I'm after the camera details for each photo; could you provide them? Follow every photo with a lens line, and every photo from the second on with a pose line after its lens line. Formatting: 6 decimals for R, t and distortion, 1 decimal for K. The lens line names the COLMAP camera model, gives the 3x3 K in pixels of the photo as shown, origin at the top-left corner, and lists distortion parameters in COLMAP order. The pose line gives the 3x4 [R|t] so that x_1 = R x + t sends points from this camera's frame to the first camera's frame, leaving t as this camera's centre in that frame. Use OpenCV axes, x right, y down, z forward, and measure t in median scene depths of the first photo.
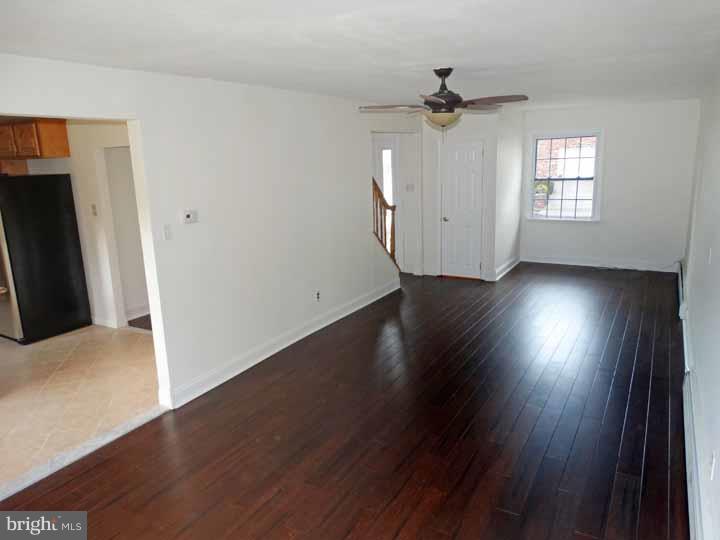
lens RADIAL K [[523.4, 0, 360.0], [0, 523.4, 270.0], [0, 0, 1]] dist [0.006968, -0.000971]
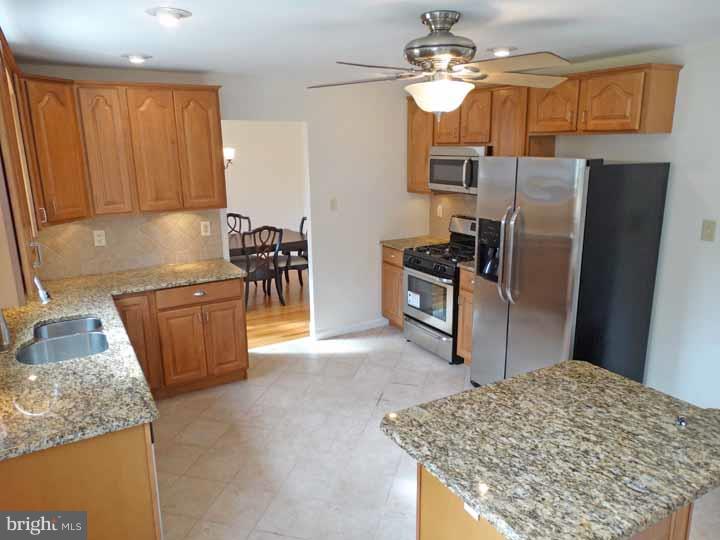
lens RADIAL K [[523.4, 0, 360.0], [0, 523.4, 270.0], [0, 0, 1]] dist [0.006968, -0.000971]
pose [[0.880465, 0.136057, -0.454169, -0.568623], [-0.124400, 0.990672, 0.055613, -0.059480], [0.457499, 0.007533, 0.889178, 0.351212]]
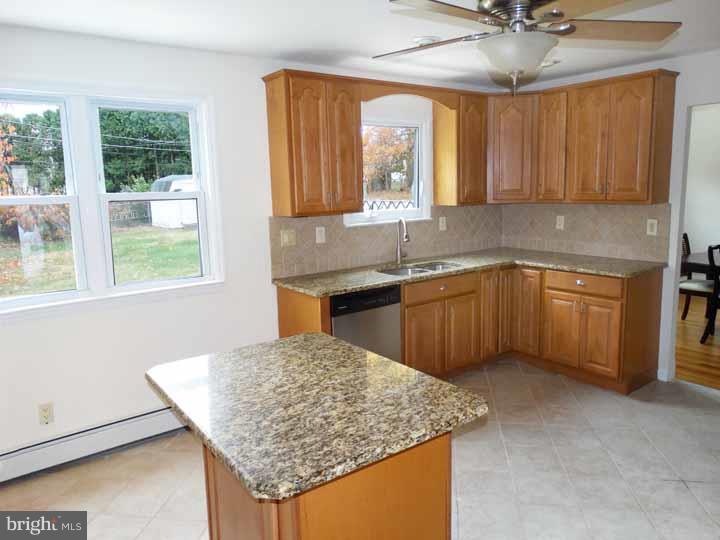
lens RADIAL K [[528.3, 0, 359.7], [0, 528.3, 257.1], [0, 0, 1]] dist [0.005547, 0.000056]
pose [[-0.359823, 0.179649, -0.915562, -0.324200], [-0.170779, 0.952028, 0.253922, -0.123573], [0.917258, 0.247726, -0.311882, 0.794362]]
